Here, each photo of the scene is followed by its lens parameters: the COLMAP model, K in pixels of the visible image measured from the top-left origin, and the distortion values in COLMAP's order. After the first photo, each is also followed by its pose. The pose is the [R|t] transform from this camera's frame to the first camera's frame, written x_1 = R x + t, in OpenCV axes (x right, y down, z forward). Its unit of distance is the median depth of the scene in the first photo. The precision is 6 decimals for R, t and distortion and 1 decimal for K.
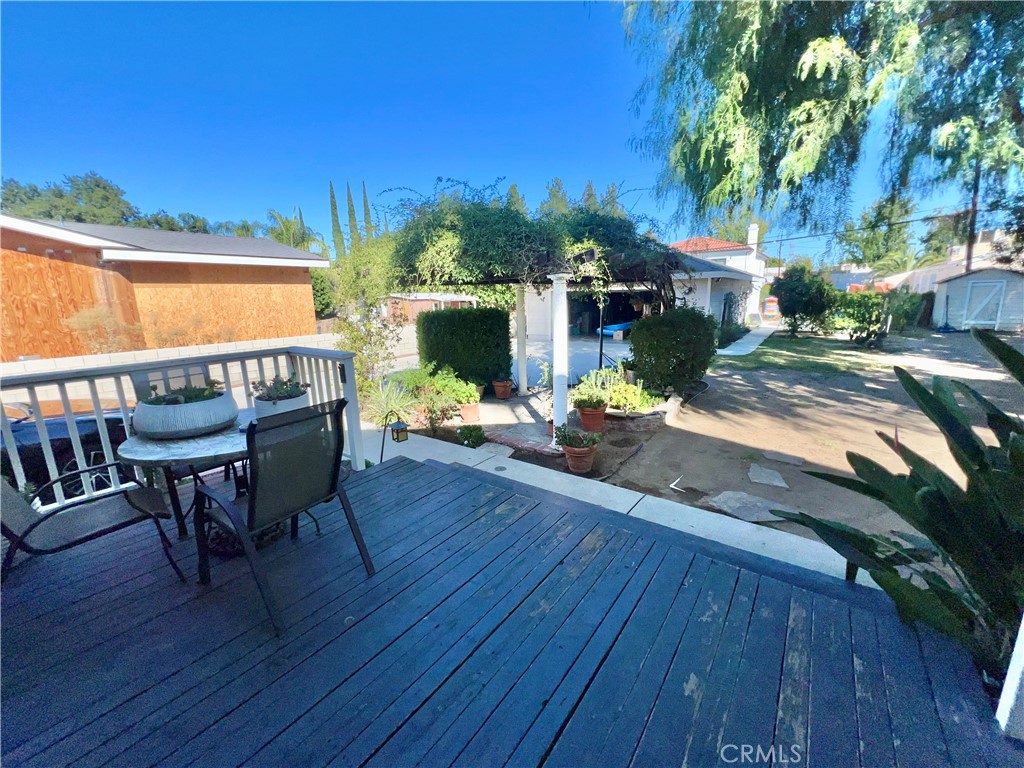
lens RADIAL K [[408.1, 0, 510.8], [0, 408.1, 385.2], [0, 0, 1]] dist [-0.004188, 0.000261]
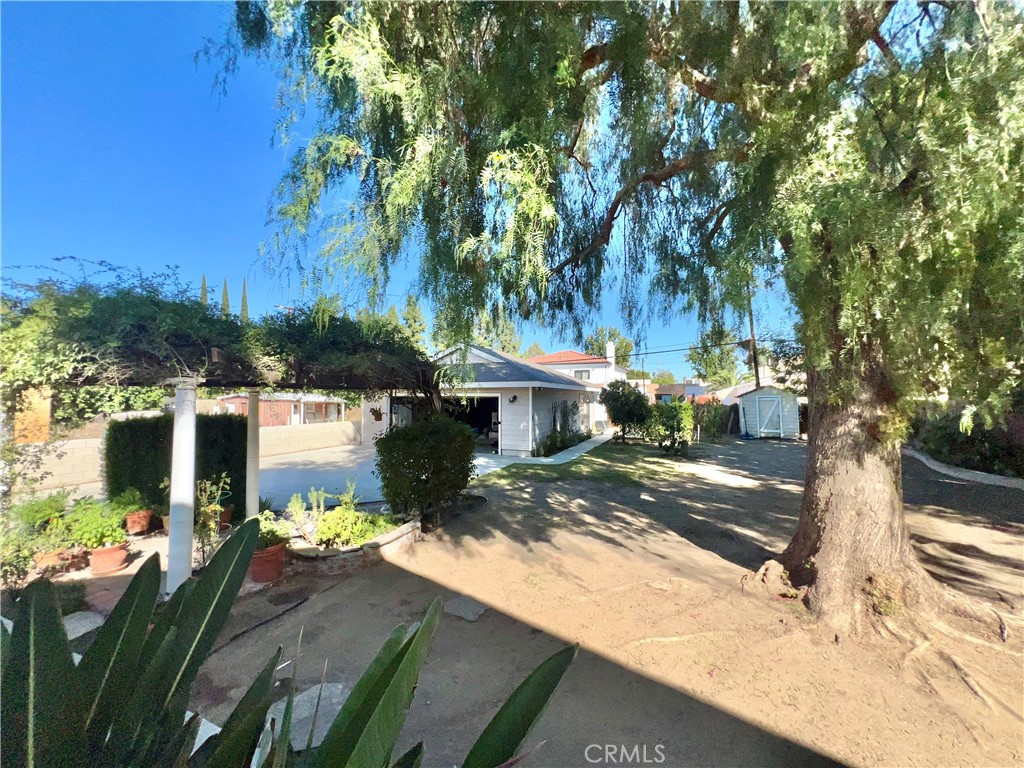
lens RADIAL K [[408.1, 0, 511.4], [0, 408.1, 385.6], [0, 0, 1]] dist [-0.004188, 0.000261]
pose [[0.972976, 0.032169, 0.228653, 0.196038], [0.025042, 0.969707, -0.242984, -0.017537], [-0.229542, 0.242144, 0.942696, 0.038157]]
